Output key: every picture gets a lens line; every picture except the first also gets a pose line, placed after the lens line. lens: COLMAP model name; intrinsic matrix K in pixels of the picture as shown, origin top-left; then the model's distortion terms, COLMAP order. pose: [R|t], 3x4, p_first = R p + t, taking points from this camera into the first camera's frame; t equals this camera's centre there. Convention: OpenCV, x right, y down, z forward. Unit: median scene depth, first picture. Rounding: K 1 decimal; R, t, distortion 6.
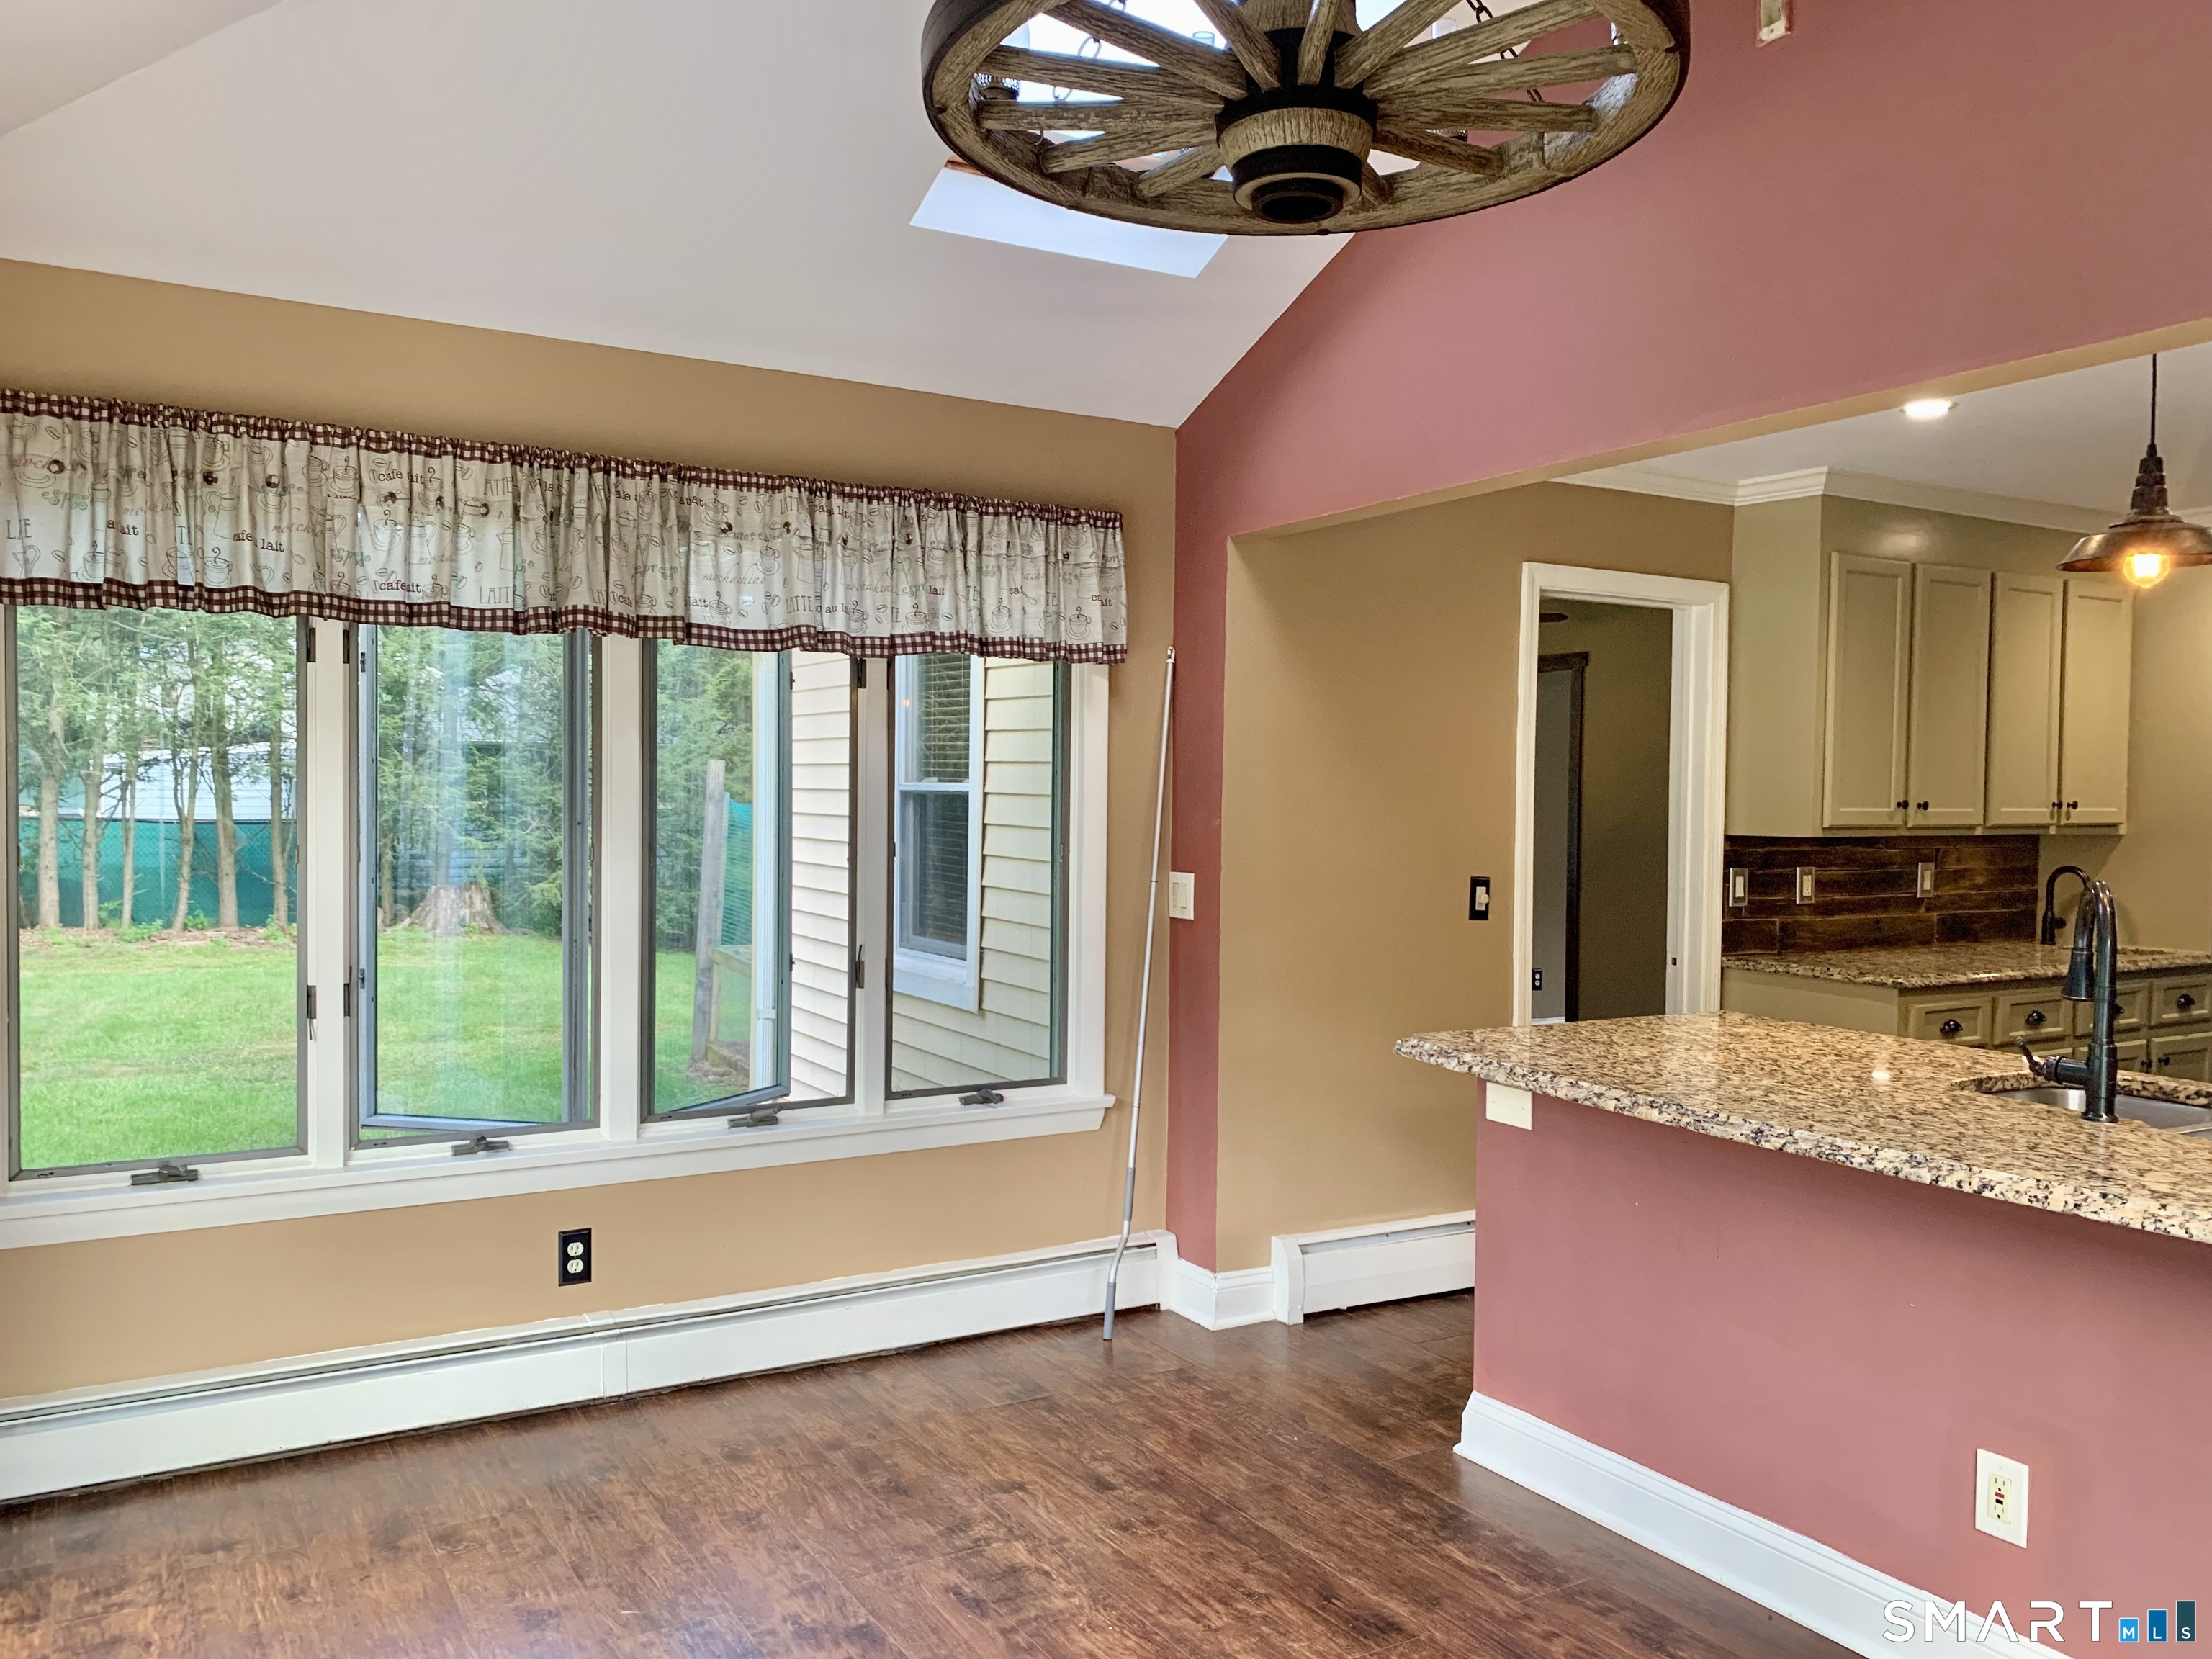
lens RADIAL K [[1688.4, 0, 1115.3], [0, 1688.4, 844.0], [0, 0, 1]] dist [0.014441, -0.009306]
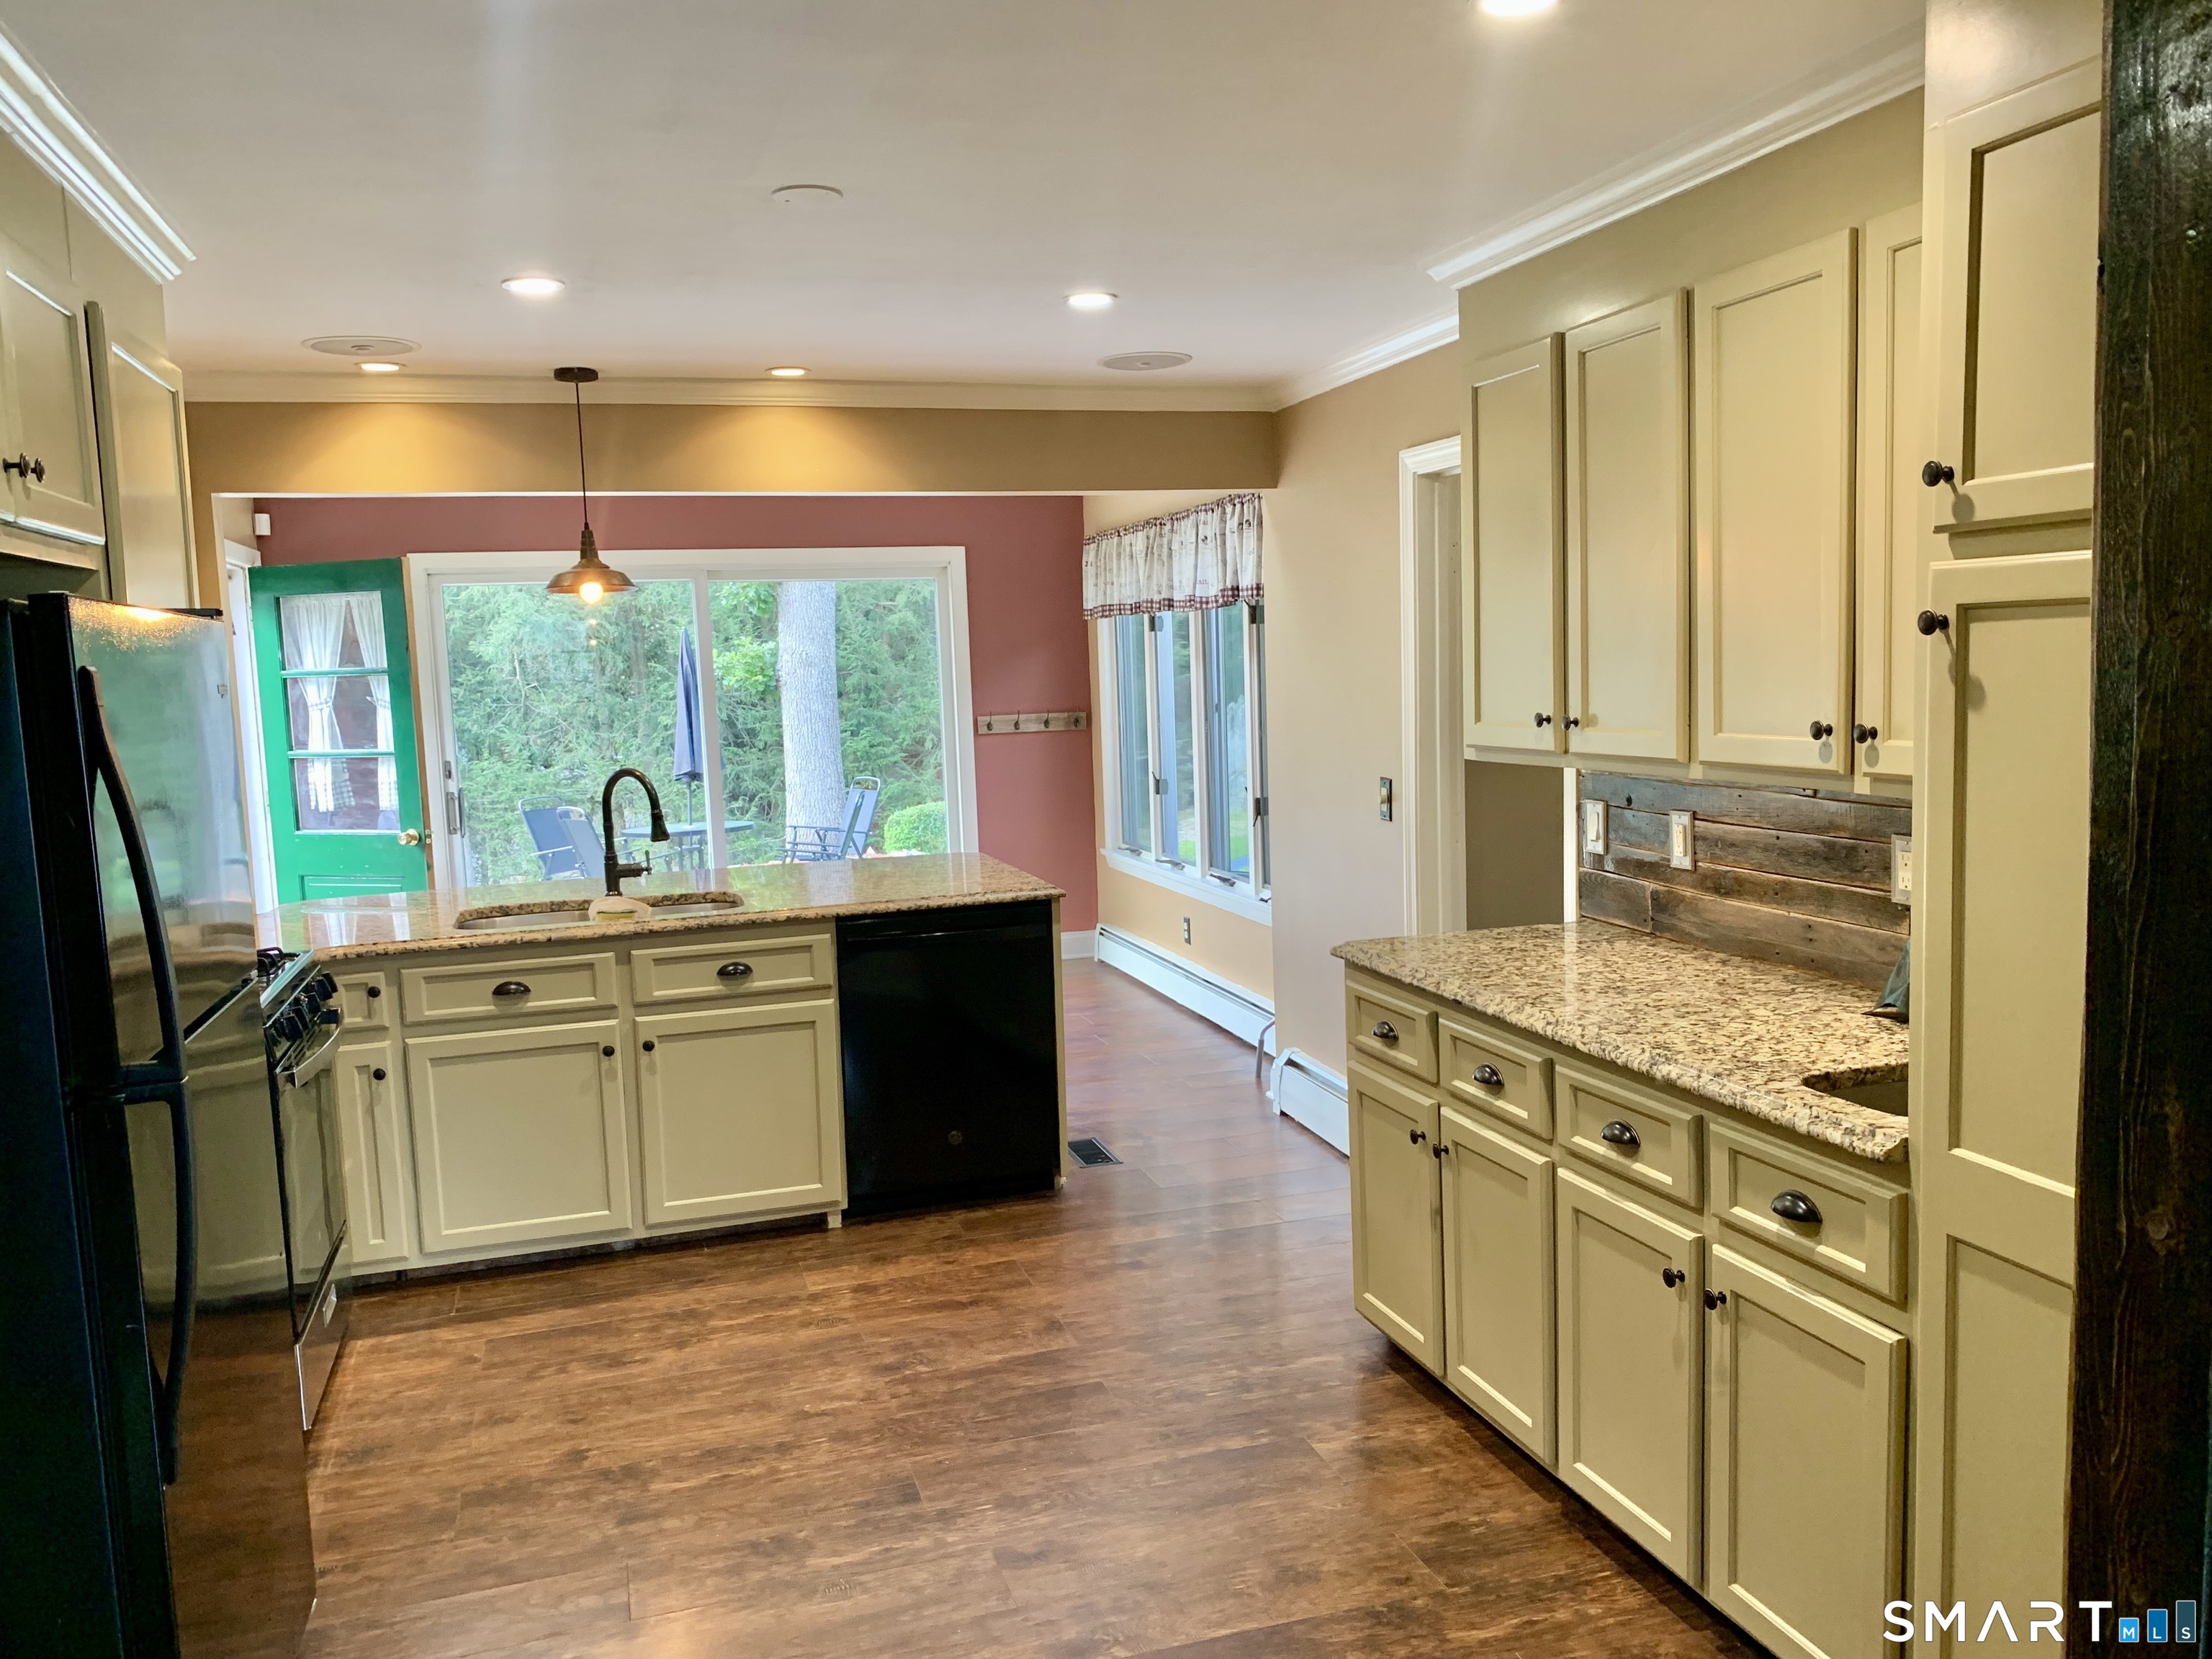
lens RADIAL K [[1671.8, 0, 1106.0], [0, 1671.8, 833.6], [0, 0, 1]] dist [0.084342, -0.167854]
pose [[-0.228993, 0.099886, -0.968290, 1.546567], [0.003653, 0.994803, 0.101757, -0.063088], [0.973421, 0.019764, -0.228168, 1.338091]]
